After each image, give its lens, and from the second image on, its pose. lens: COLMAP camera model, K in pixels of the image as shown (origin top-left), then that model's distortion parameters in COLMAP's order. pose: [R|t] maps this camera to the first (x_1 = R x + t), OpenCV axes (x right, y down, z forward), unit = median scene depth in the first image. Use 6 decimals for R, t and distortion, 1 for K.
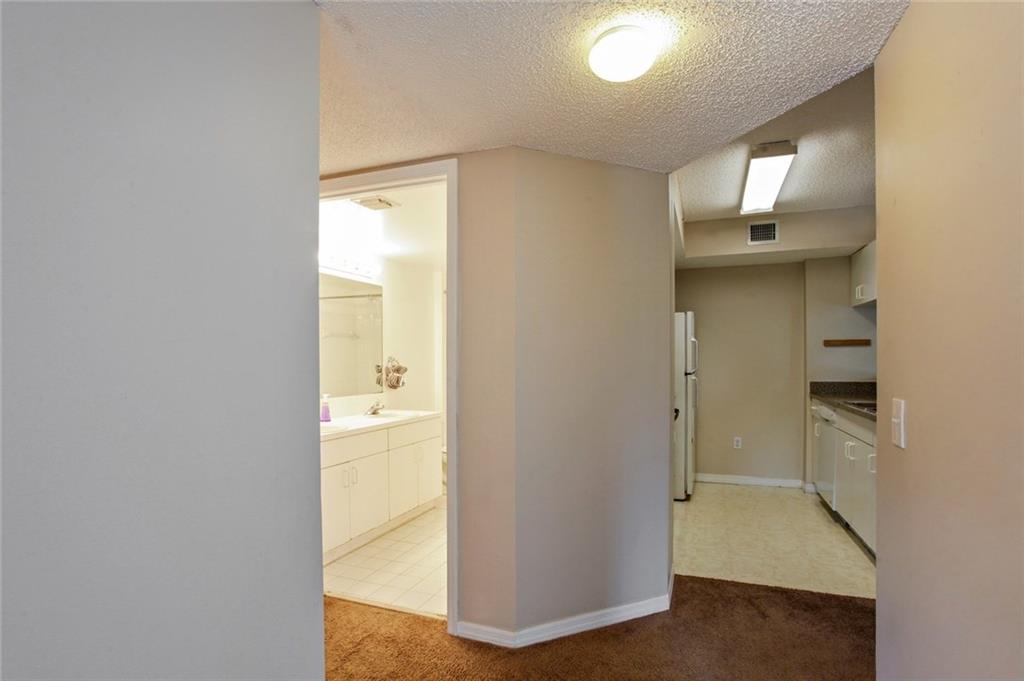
lens RADIAL K [[532.2, 0, 510.9], [0, 532.2, 365.9], [0, 0, 1]] dist [-0.021223, 0.001850]
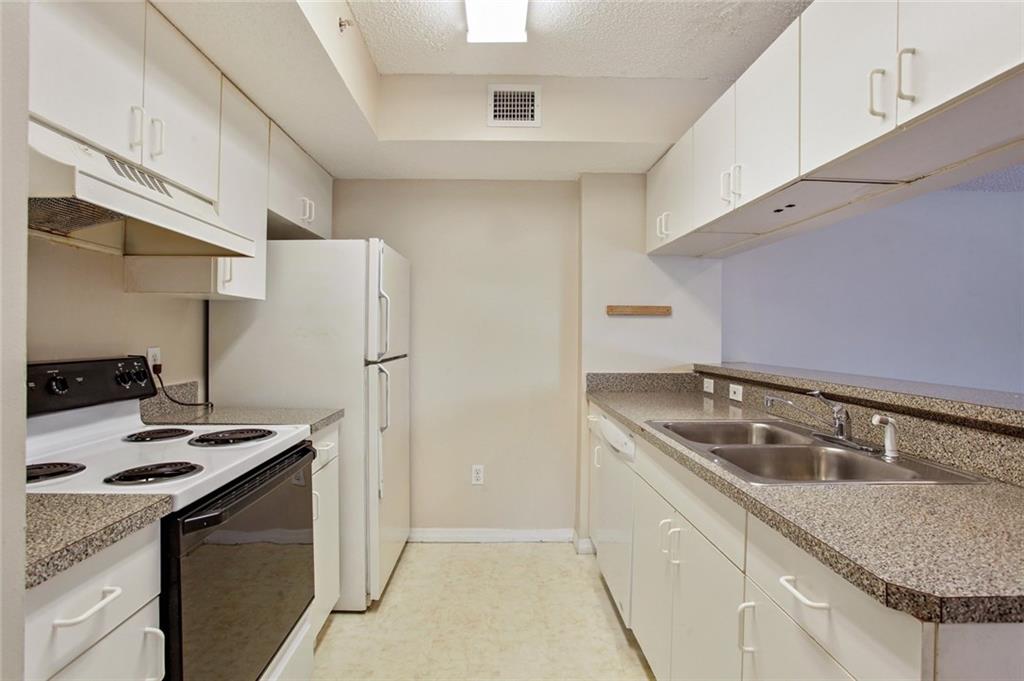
lens RADIAL K [[532.2, 0, 510.1], [0, 532.2, 338.6], [0, 0, 1]] dist [-0.021223, 0.001850]
pose [[0.926986, 0.009400, 0.374977, 0.200245], [-0.008815, 0.999956, -0.003276, -0.005346], [-0.374991, -0.000269, 0.927028, 0.365953]]
